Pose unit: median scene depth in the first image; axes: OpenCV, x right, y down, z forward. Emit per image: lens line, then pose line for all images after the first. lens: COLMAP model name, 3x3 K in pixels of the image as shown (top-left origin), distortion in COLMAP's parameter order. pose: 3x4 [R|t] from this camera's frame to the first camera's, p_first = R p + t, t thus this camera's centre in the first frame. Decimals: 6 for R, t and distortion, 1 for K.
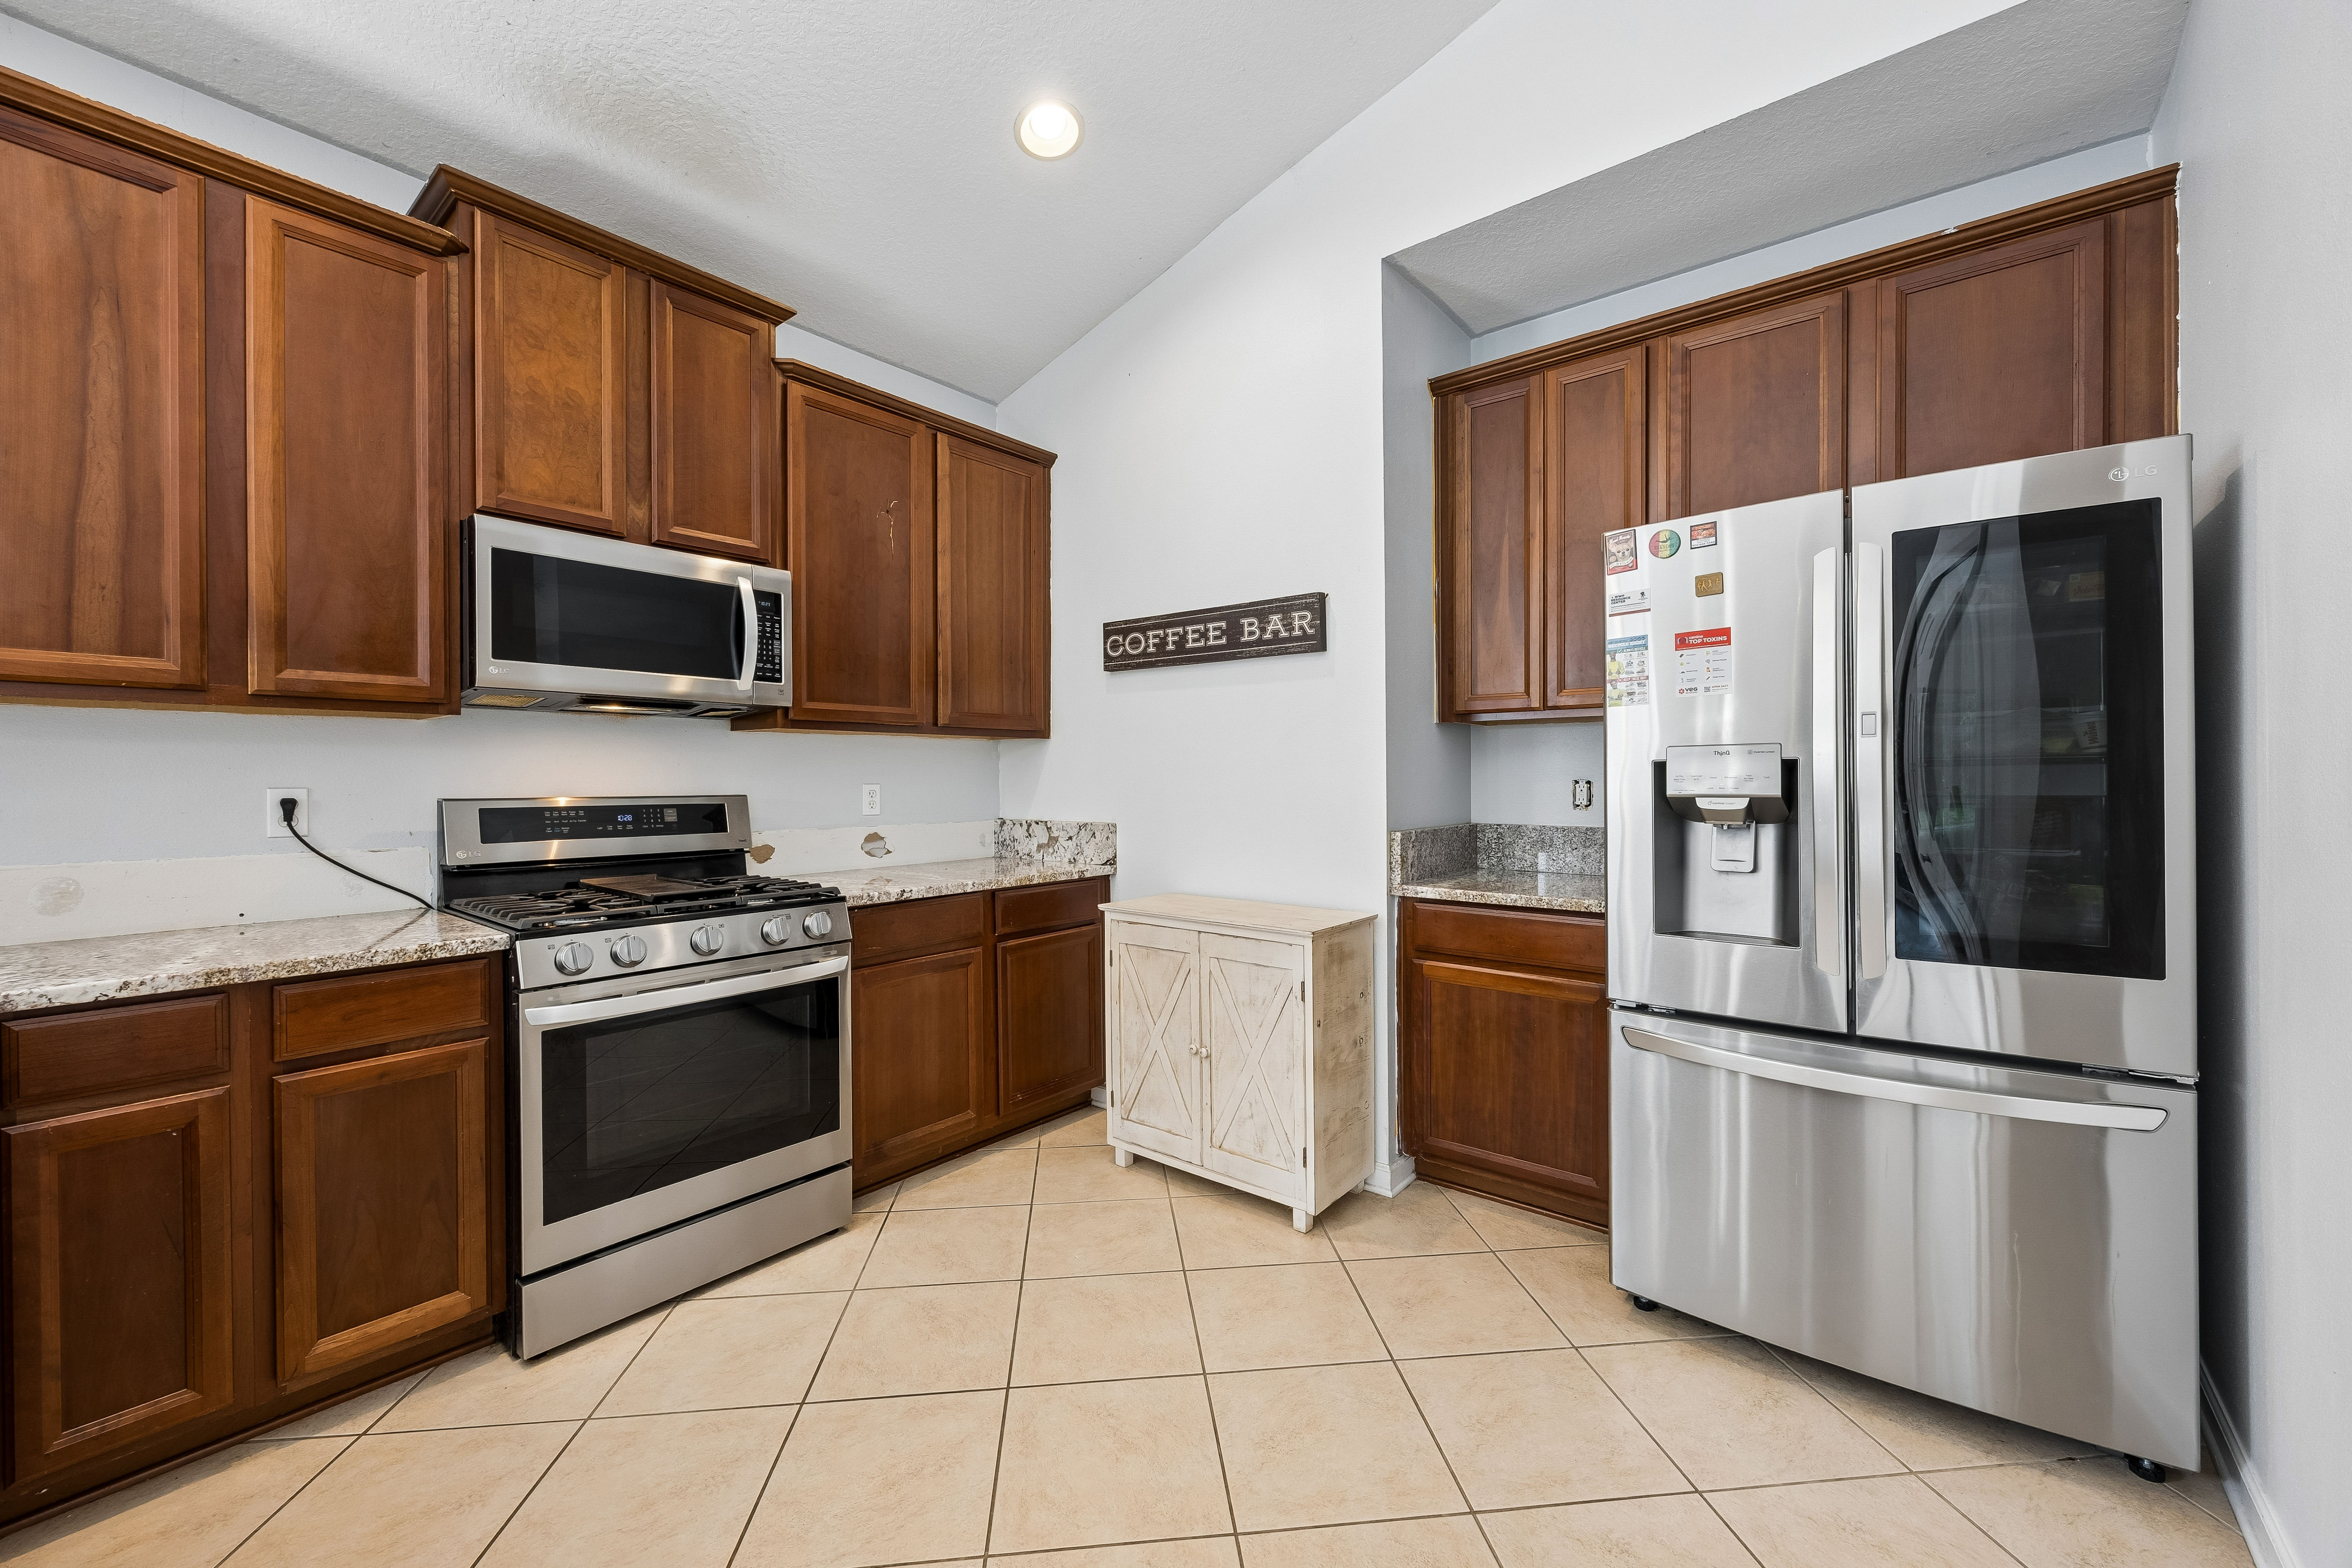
lens RADIAL K [[908.9, 0, 1182.0], [0, 908.9, 781.0], [0, 0, 1]] dist [0.002406, 0.000550]
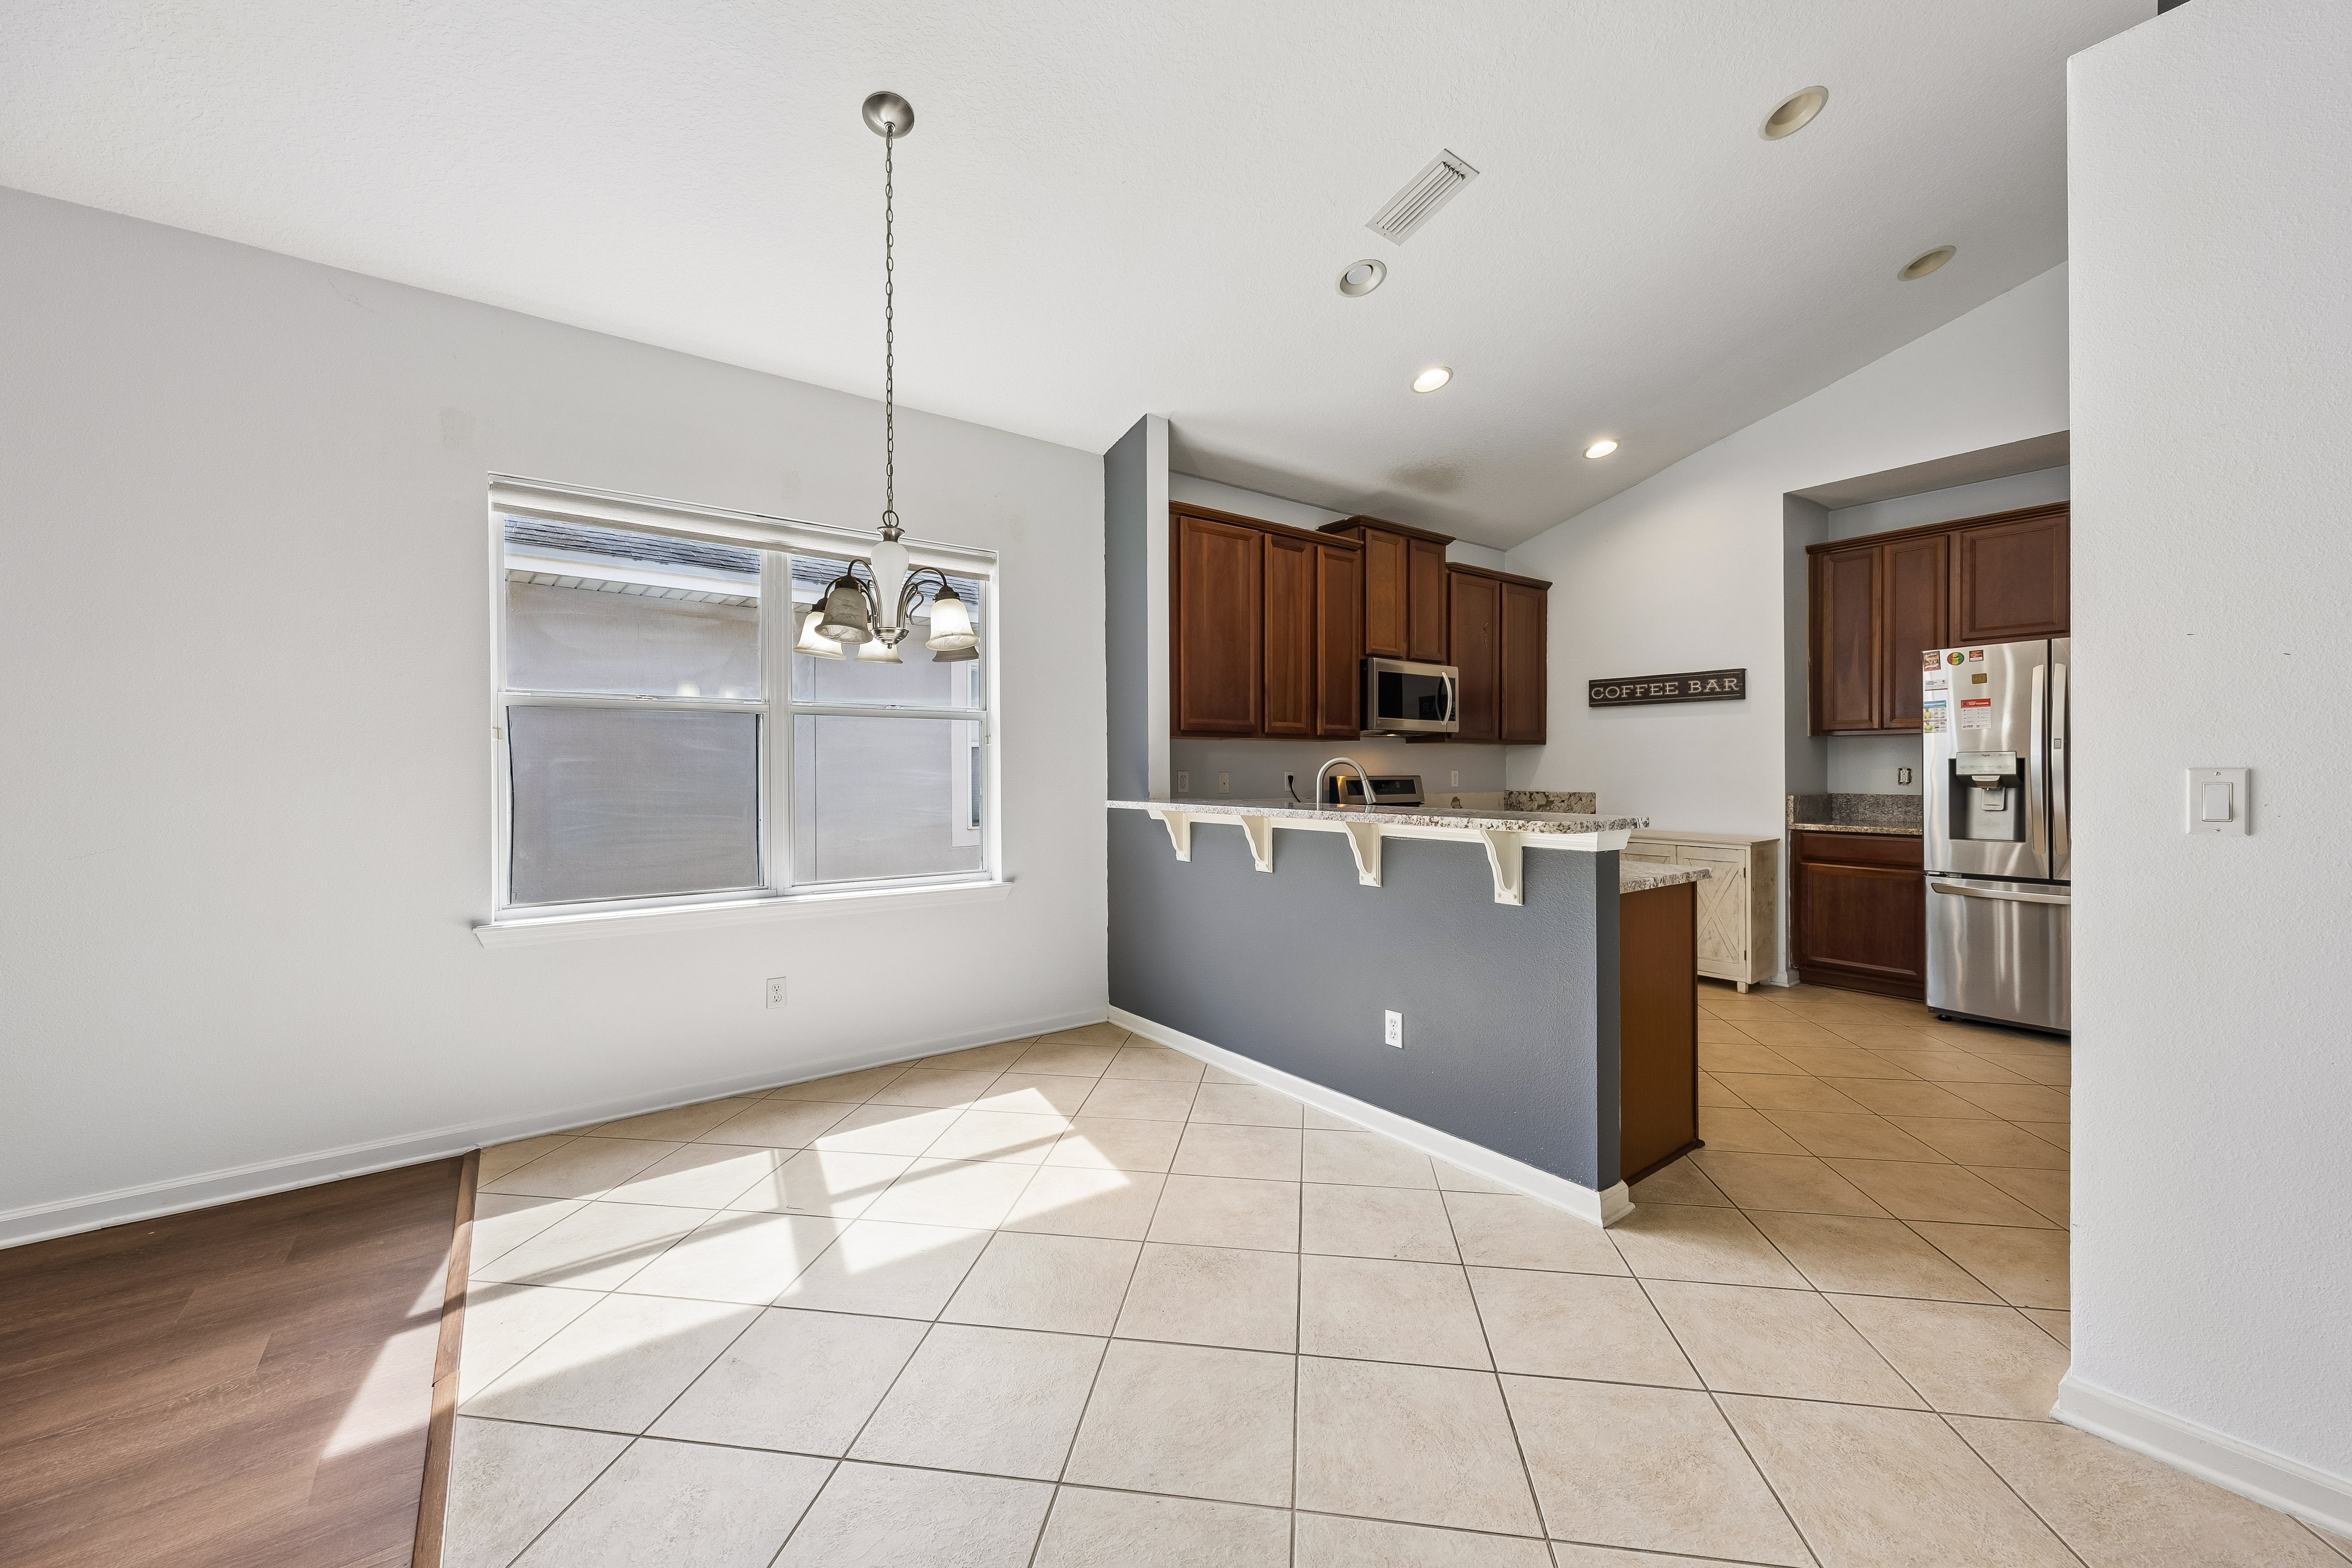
lens RADIAL K [[908.9, 0, 1170.3], [0, 908.9, 772.3], [0, 0, 1]] dist [0.002406, 0.000550]
pose [[0.970707, 0.001341, -0.240261, -0.612366], [-0.001054, 0.999999, 0.001324, 0.007267], [0.240263, -0.001032, 0.970707, -1.248112]]
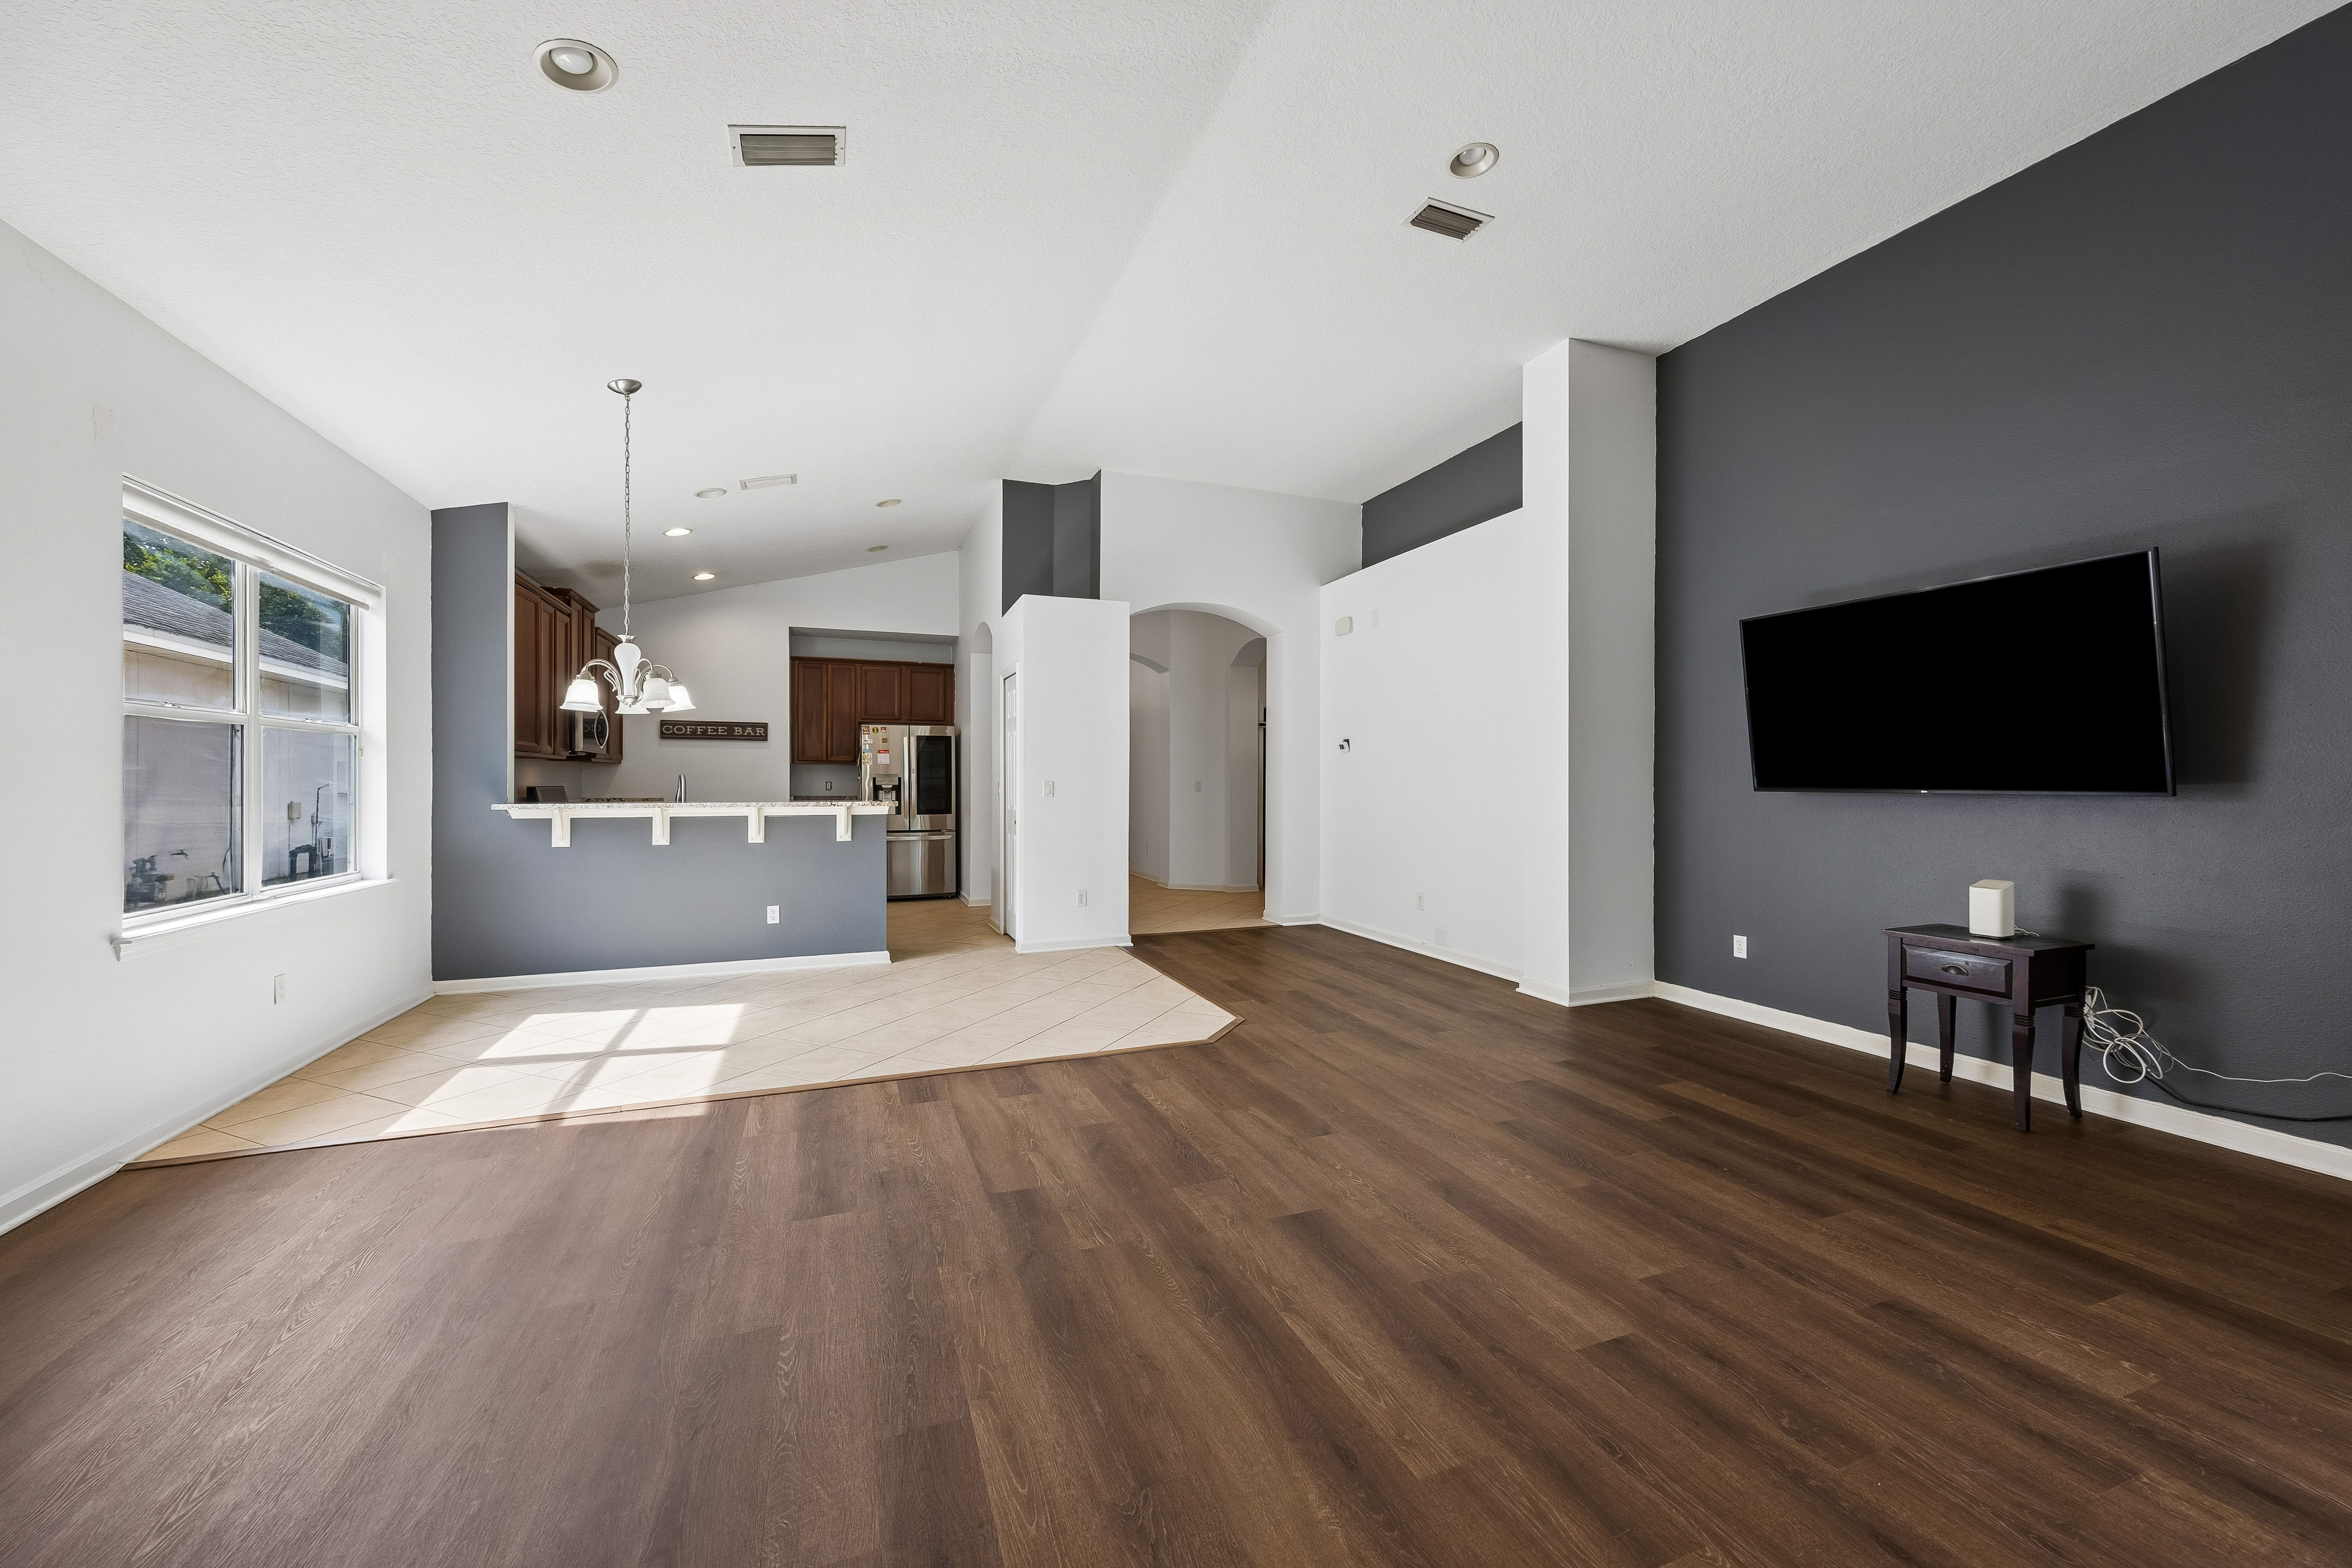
lens RADIAL K [[908.9, 0, 1185.9], [0, 908.9, 769.9], [0, 0, 1]] dist [0.002406, 0.000550]
pose [[0.487842, 0.014636, 0.872809, -2.168934], [0.000577, 0.999854, -0.017089, 0.017293], [-0.872932, 0.008841, 0.487762, -2.089749]]
